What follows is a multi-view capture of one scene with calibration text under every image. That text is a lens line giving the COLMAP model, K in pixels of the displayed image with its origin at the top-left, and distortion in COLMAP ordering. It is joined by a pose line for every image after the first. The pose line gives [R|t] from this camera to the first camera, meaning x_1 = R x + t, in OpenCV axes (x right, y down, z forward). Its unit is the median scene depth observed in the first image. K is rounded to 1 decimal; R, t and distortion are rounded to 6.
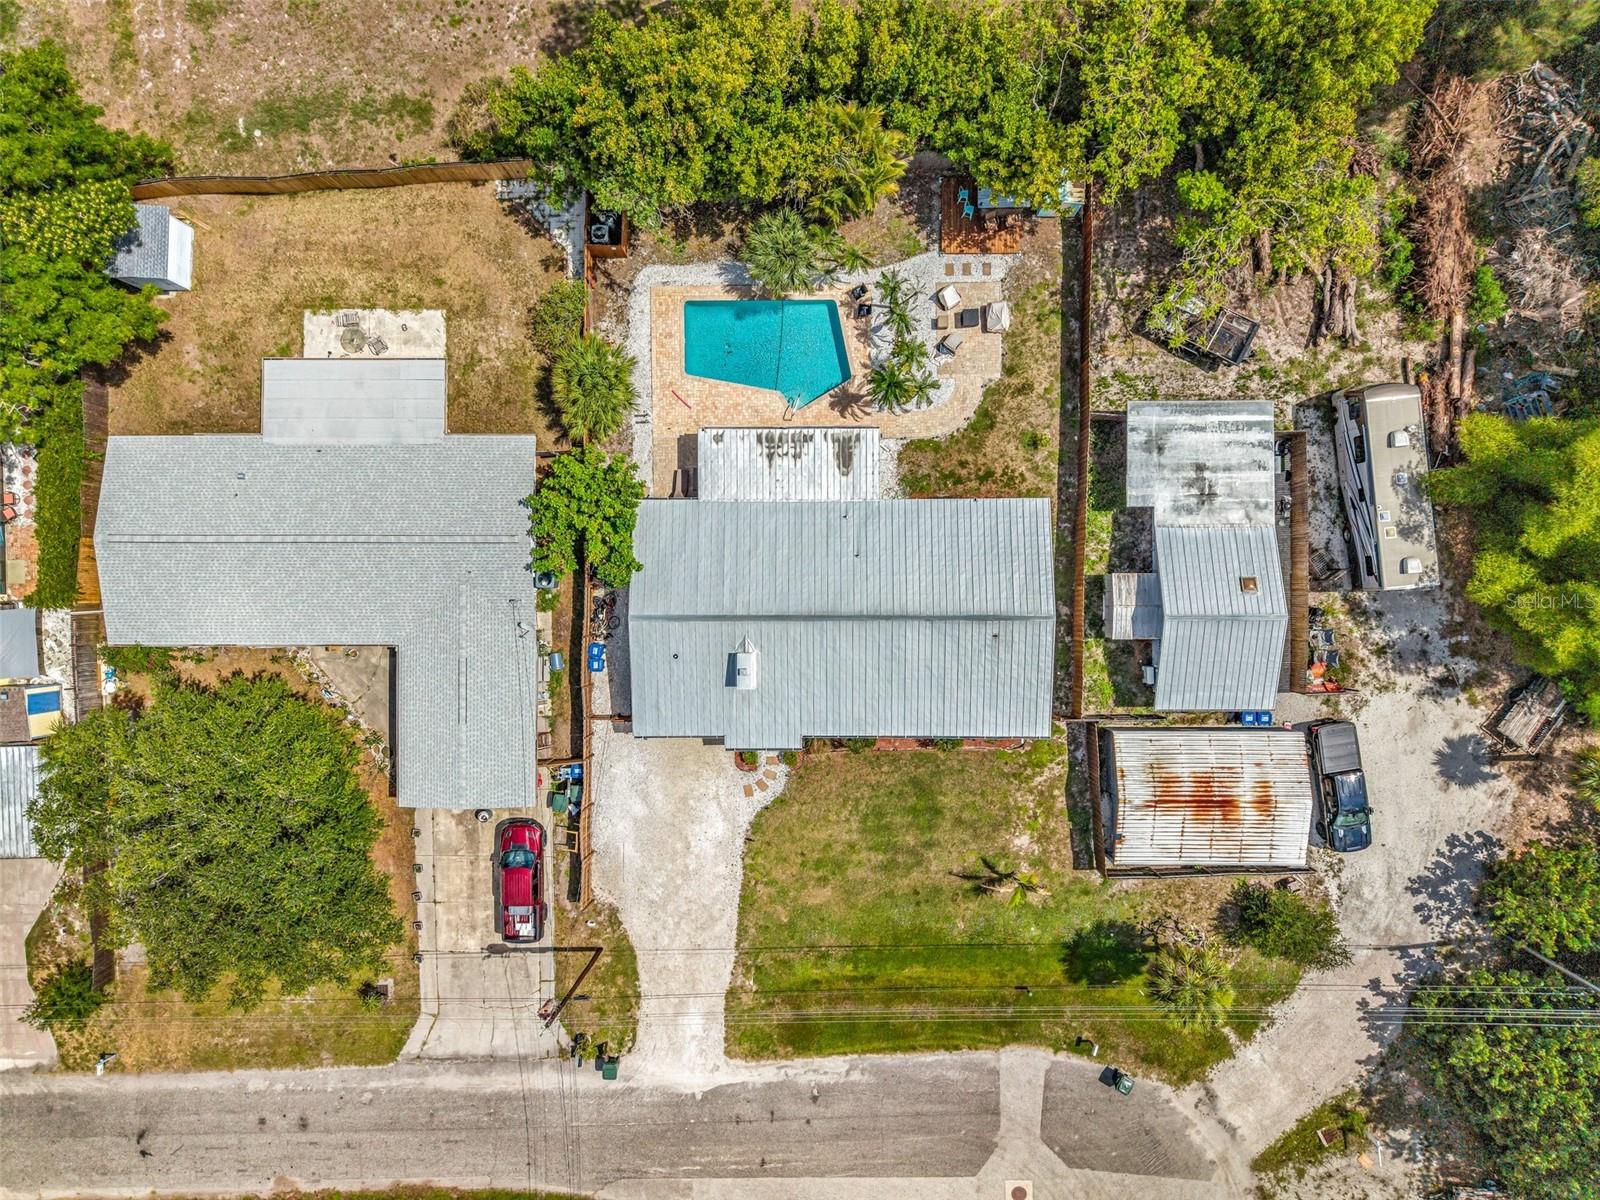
lens RADIAL K [[1065.2, 0, 796.4], [0, 1065.2, 597.2], [0, 0, 1]] dist [0.031830, -0.039004]
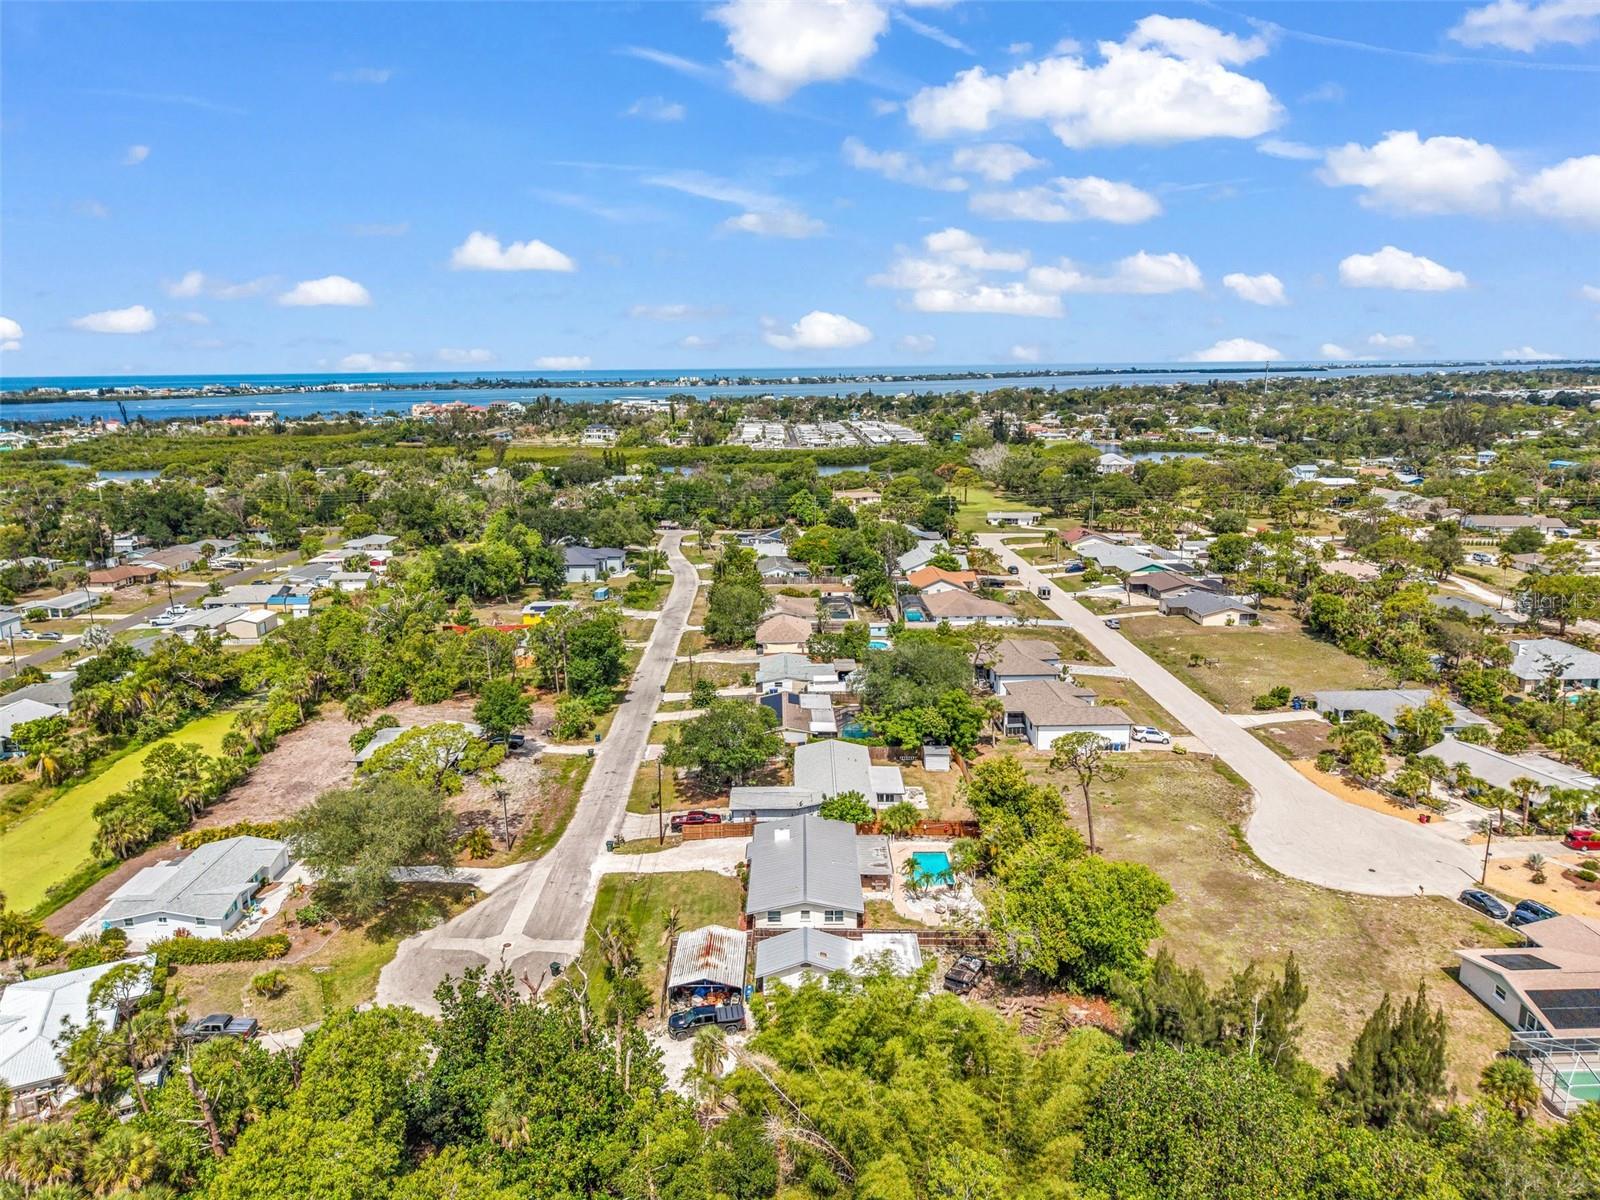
lens RADIAL K [[1065.2, 0, 796.4], [0, 1065.2, 597.2], [0, 0, 1]] dist [0.031830, -0.039004]
pose [[-0.002267, 0.229168, -0.973384, 2.015661], [-0.999865, 0.015339, 0.005939, 0.011680], [0.016292, 0.973266, 0.229102, -0.052735]]
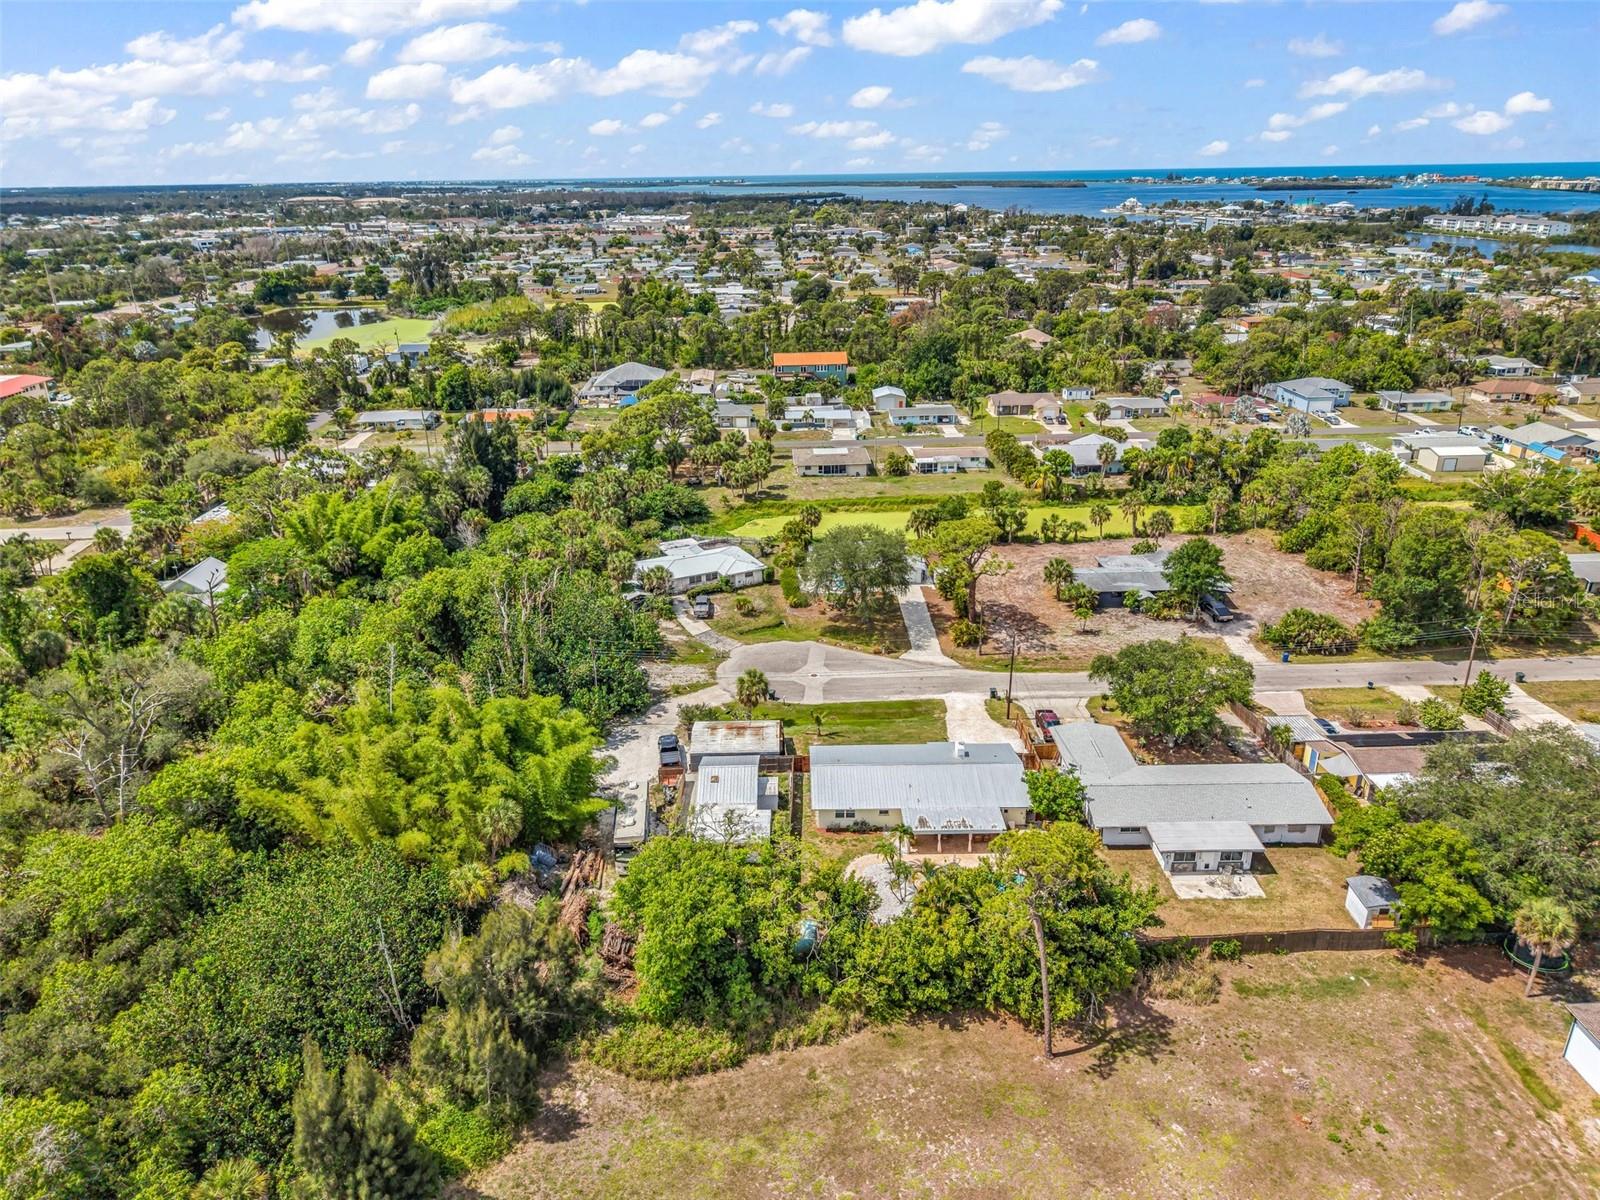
lens RADIAL K [[1065.2, 0, 796.4], [0, 1065.2, 597.2], [0, 0, 1]] dist [0.031830, -0.039004]
pose [[-0.999457, 0.031950, 0.008042, 0.229777], [-0.004152, -0.364305, 0.931271, -1.661380], [0.032684, 0.930732, 0.364240, -0.038358]]
